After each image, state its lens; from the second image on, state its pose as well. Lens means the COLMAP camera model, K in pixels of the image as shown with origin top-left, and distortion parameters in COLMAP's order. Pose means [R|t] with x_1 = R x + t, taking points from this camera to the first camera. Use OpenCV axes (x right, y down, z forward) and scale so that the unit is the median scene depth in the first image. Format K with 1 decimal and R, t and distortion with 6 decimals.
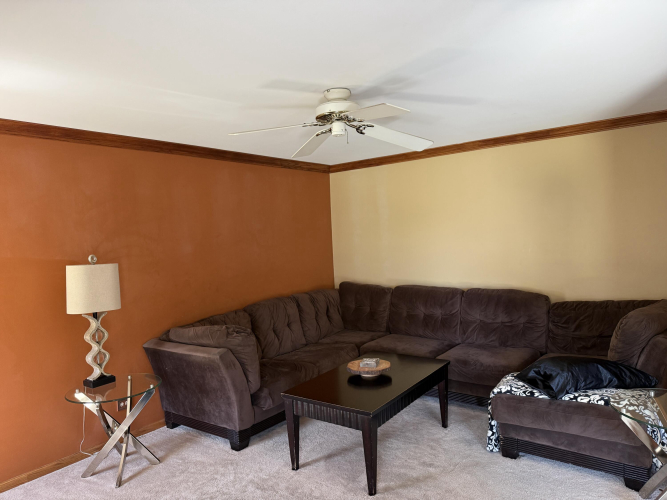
lens RADIAL K [[476.2, 0, 333.5], [0, 476.2, 250.0], [0, 0, 1]] dist [0.105338, -0.108317]
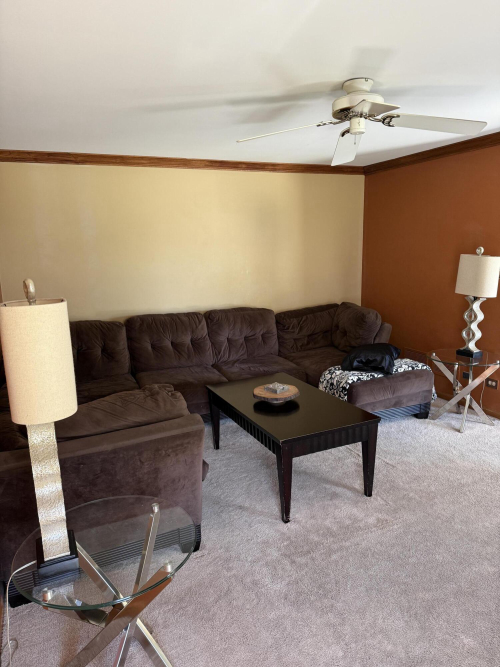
lens RADIAL K [[476.2, 0, 250.0], [0, 476.2, 333.5], [0, 0, 1]] dist [0.105338, -0.108317]
pose [[0.497068, -0.130678, 0.857815, -0.751227], [0.041458, 0.991042, 0.126950, 0.003404], [-0.866721, -0.027539, 0.498033, 0.572504]]
